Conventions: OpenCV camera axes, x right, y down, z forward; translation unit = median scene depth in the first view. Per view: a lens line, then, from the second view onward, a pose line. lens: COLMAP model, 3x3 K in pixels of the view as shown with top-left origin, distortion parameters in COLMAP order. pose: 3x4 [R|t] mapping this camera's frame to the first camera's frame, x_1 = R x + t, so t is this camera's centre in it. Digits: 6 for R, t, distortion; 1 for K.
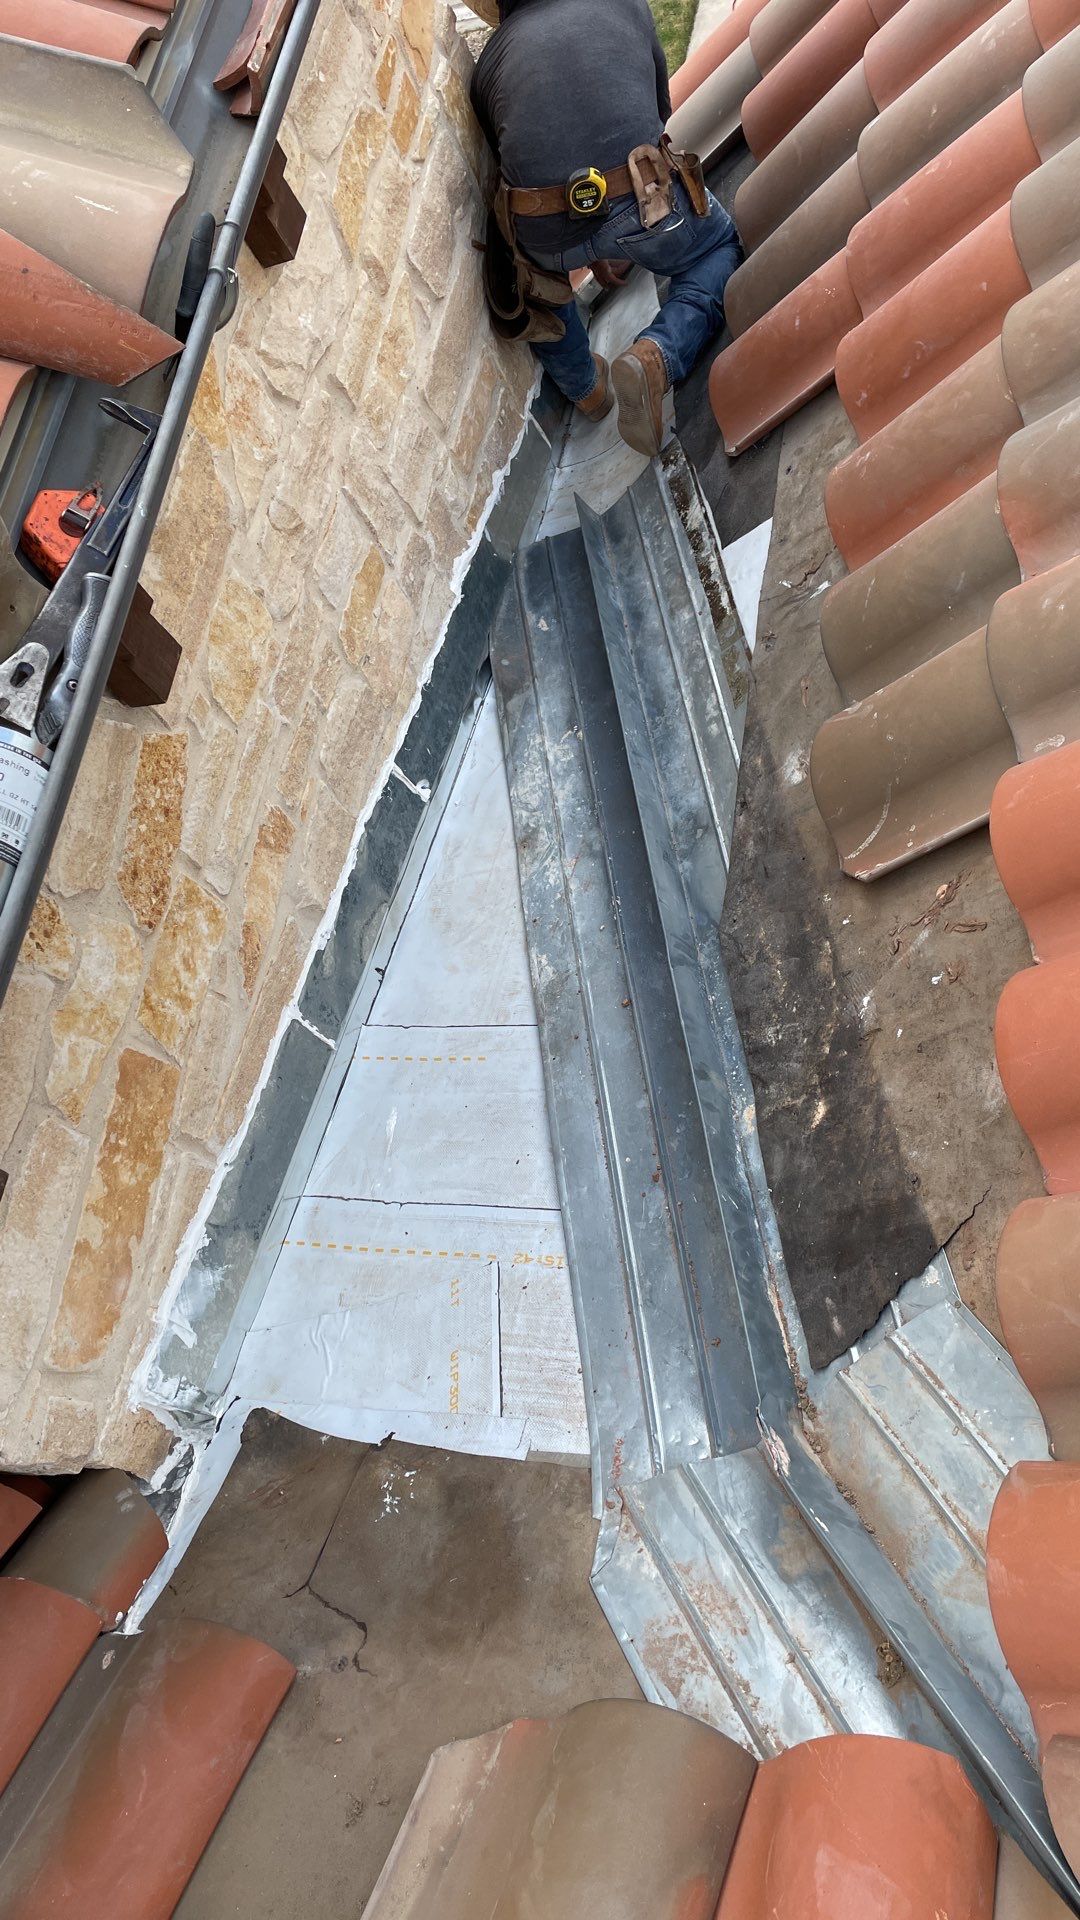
lens RADIAL K [[1447.0, 0, 548.1], [0, 1447.0, 966.0], [0, 0, 1]] dist [0.092317, -0.122432]
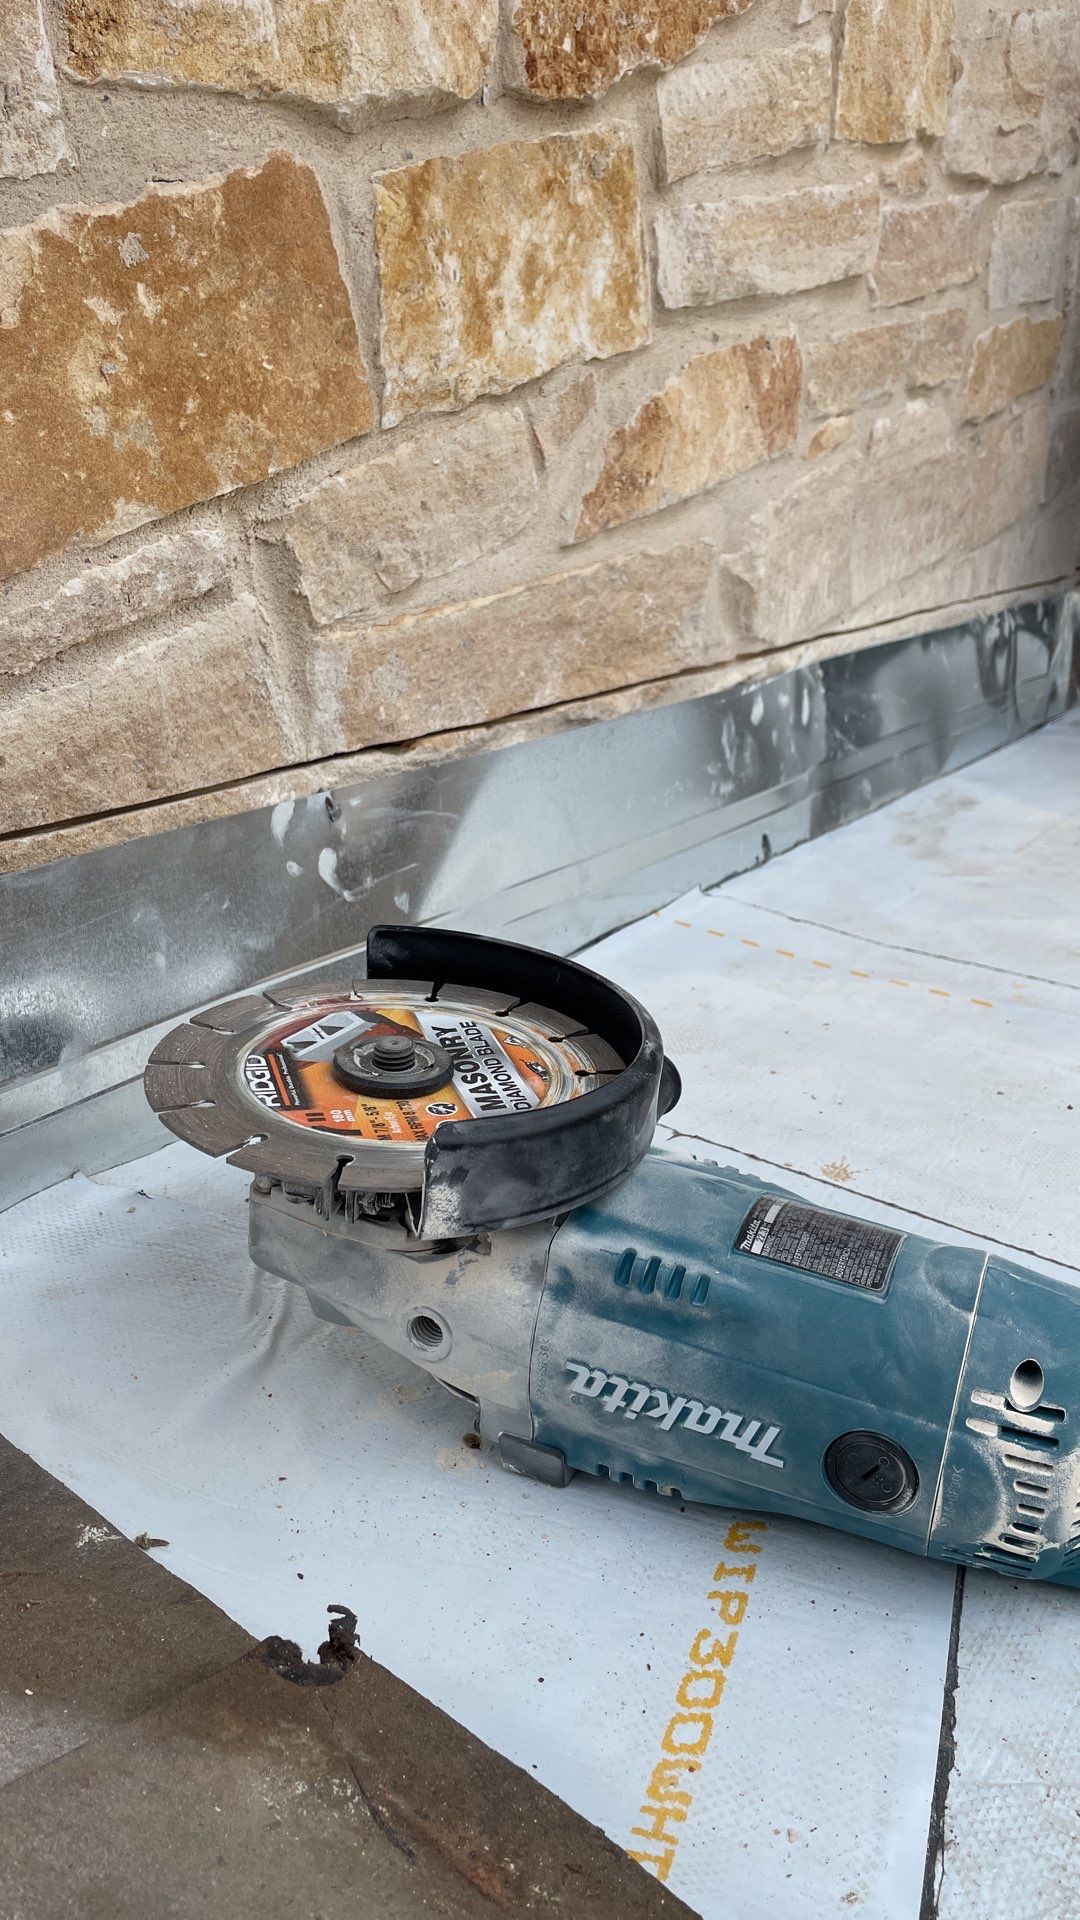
lens RADIAL K [[1447.0, 0, 540.6], [0, 1447.0, 964.3], [0, 0, 1]] dist [0.092317, -0.122432]
pose [[0.868893, 0.454150, -0.196906, -0.086604], [-0.494869, 0.787837, -0.366631, 0.292233], [-0.011376, 0.416006, 0.909291, 0.733899]]
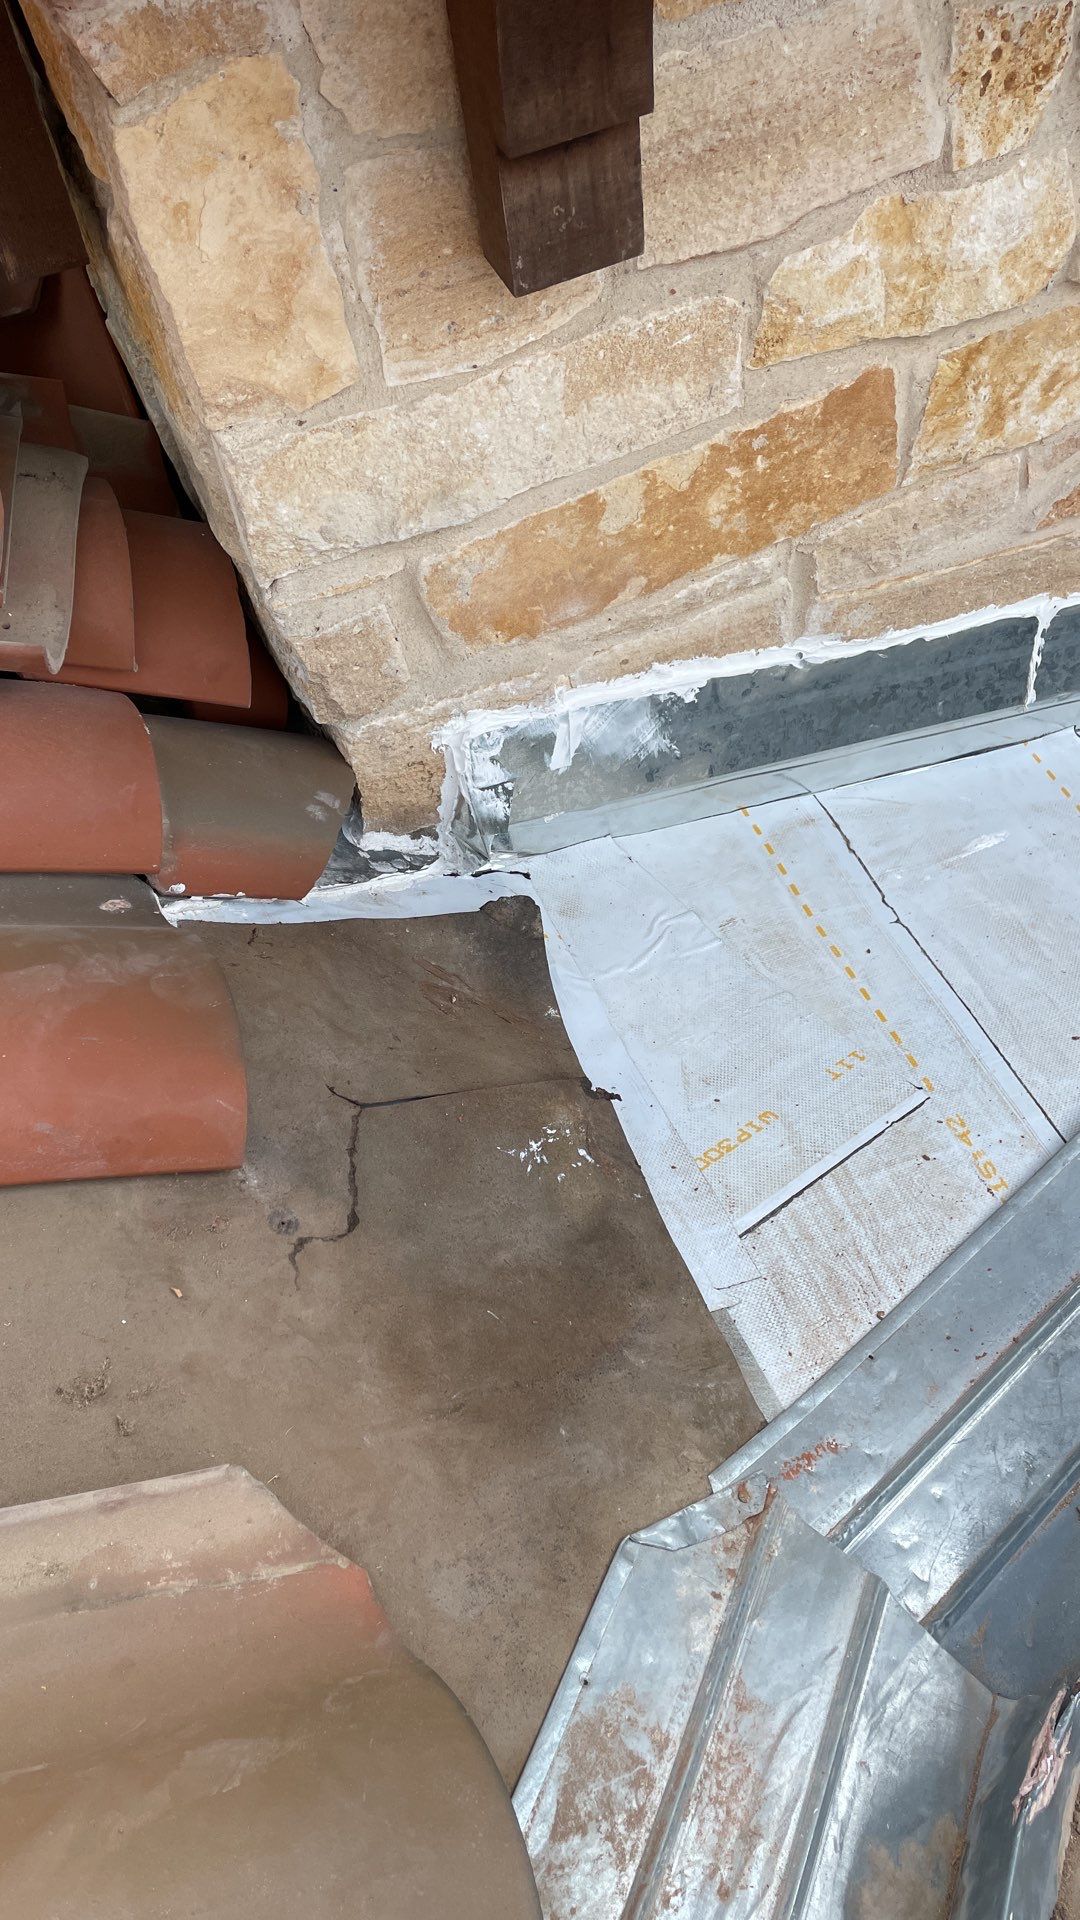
lens RADIAL K [[1447.0, 0, 545.0], [0, 1447.0, 951.1], [0, 0, 1]] dist [0.092317, -0.122432]
pose [[0.531613, 0.821169, -0.207531, -0.044175], [-0.789625, 0.569139, 0.229287, 0.159633], [0.306398, 0.041980, 0.950977, 0.383207]]
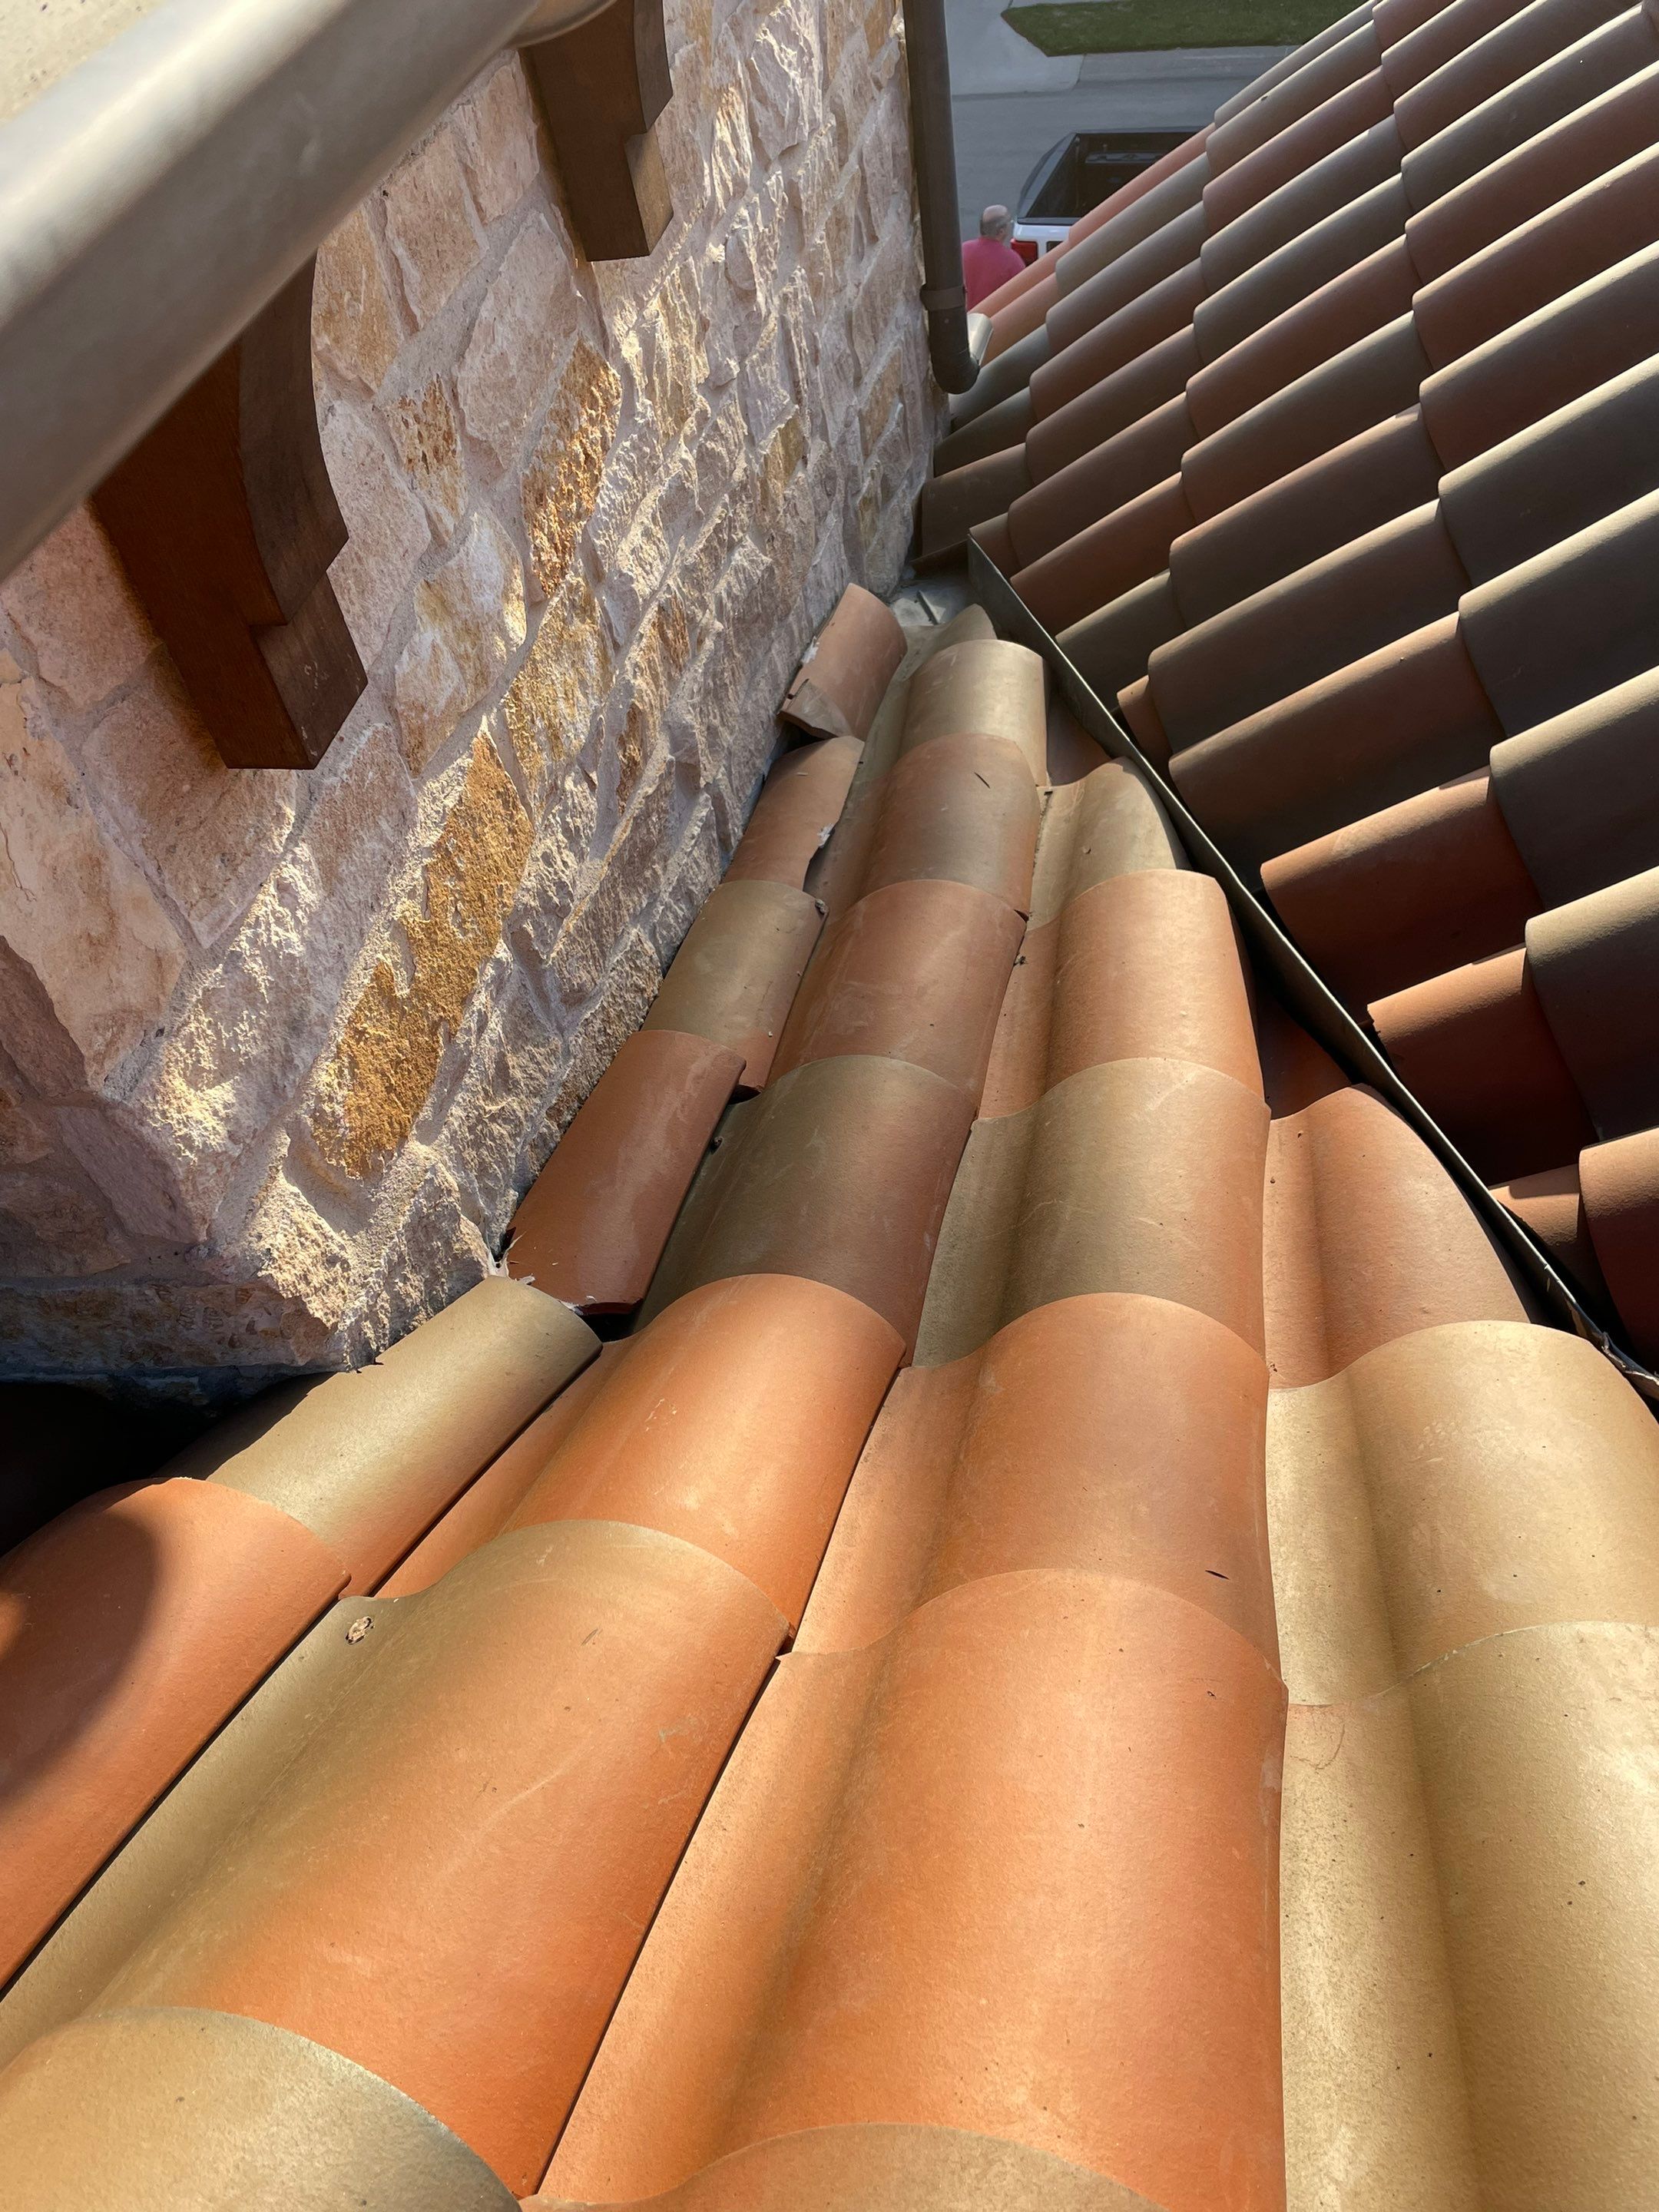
lens RADIAL K [[1670.9, 0, 831.2], [0, 1670.9, 1115.4], [0, 0, 1]] dist [0.037508, -0.021859]
pose [[0.975166, 0.164462, 0.148337, -0.218402], [-0.119956, 0.955224, -0.270477, 0.362955], [-0.186178, 0.245966, 0.951230, 0.340852]]
